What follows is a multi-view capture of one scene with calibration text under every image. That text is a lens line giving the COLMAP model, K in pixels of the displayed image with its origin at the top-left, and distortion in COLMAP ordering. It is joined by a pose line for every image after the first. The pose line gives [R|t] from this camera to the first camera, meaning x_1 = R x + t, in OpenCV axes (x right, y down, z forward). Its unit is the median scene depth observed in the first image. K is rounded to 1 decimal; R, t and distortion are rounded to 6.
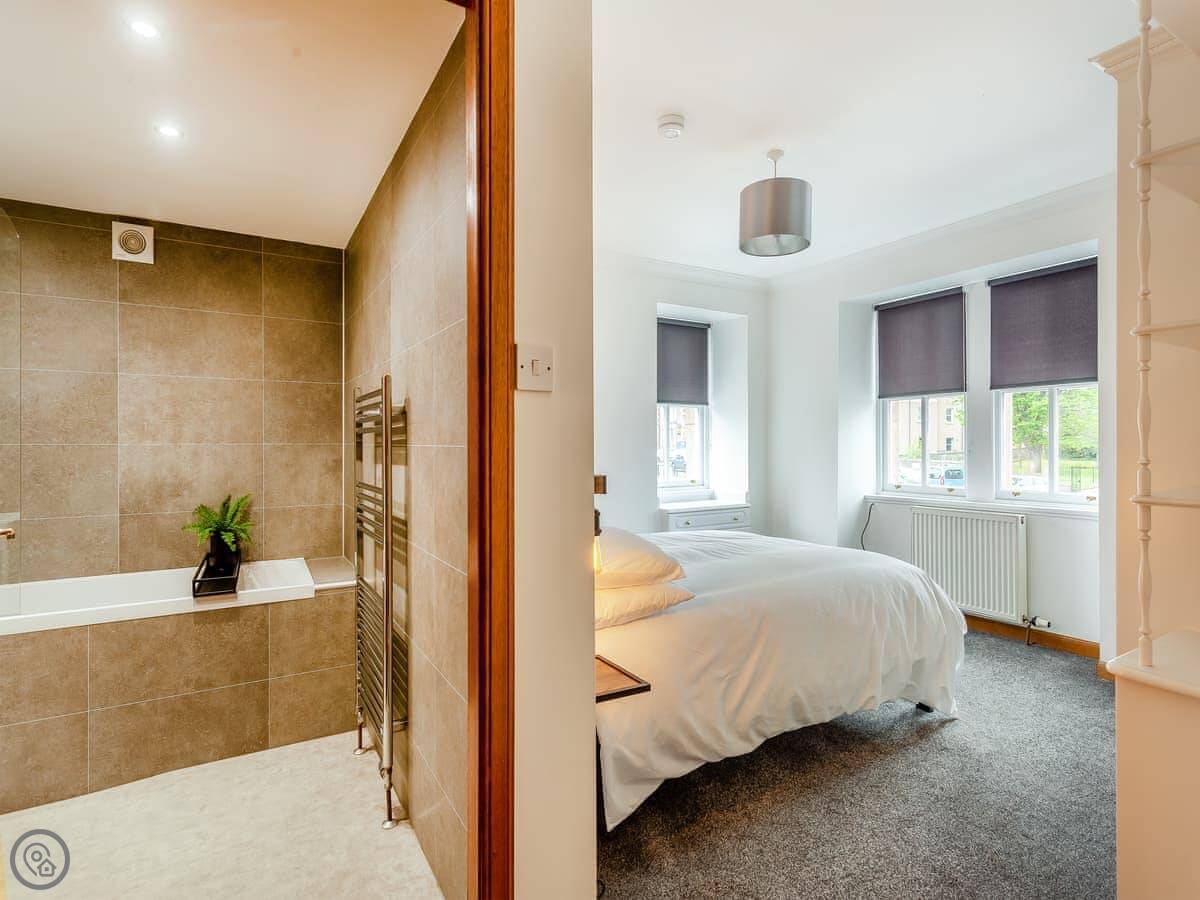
lens RADIAL K [[574.6, 0, 597.8], [0, 574.6, 444.2], [0, 0, 1]] dist [0.004026, 0.000934]
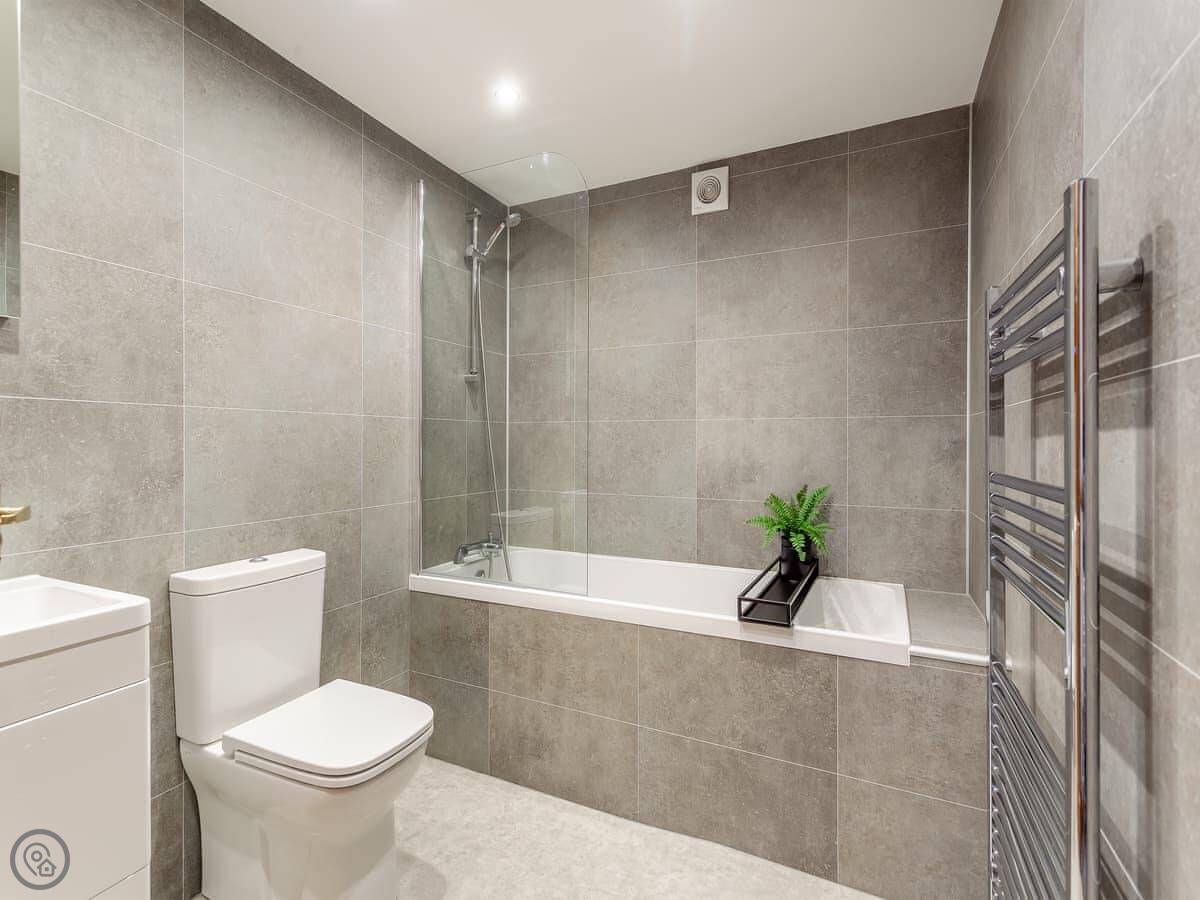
lens RADIAL K [[574.6, 0, 597.8], [0, 574.6, 444.2], [0, 0, 1]] dist [0.004026, 0.000934]
pose [[0.541092, 0.004960, -0.840949, -0.151519], [-0.001910, 0.999987, 0.004669, 0.032583], [0.840961, -0.000921, 0.541095, 0.366062]]
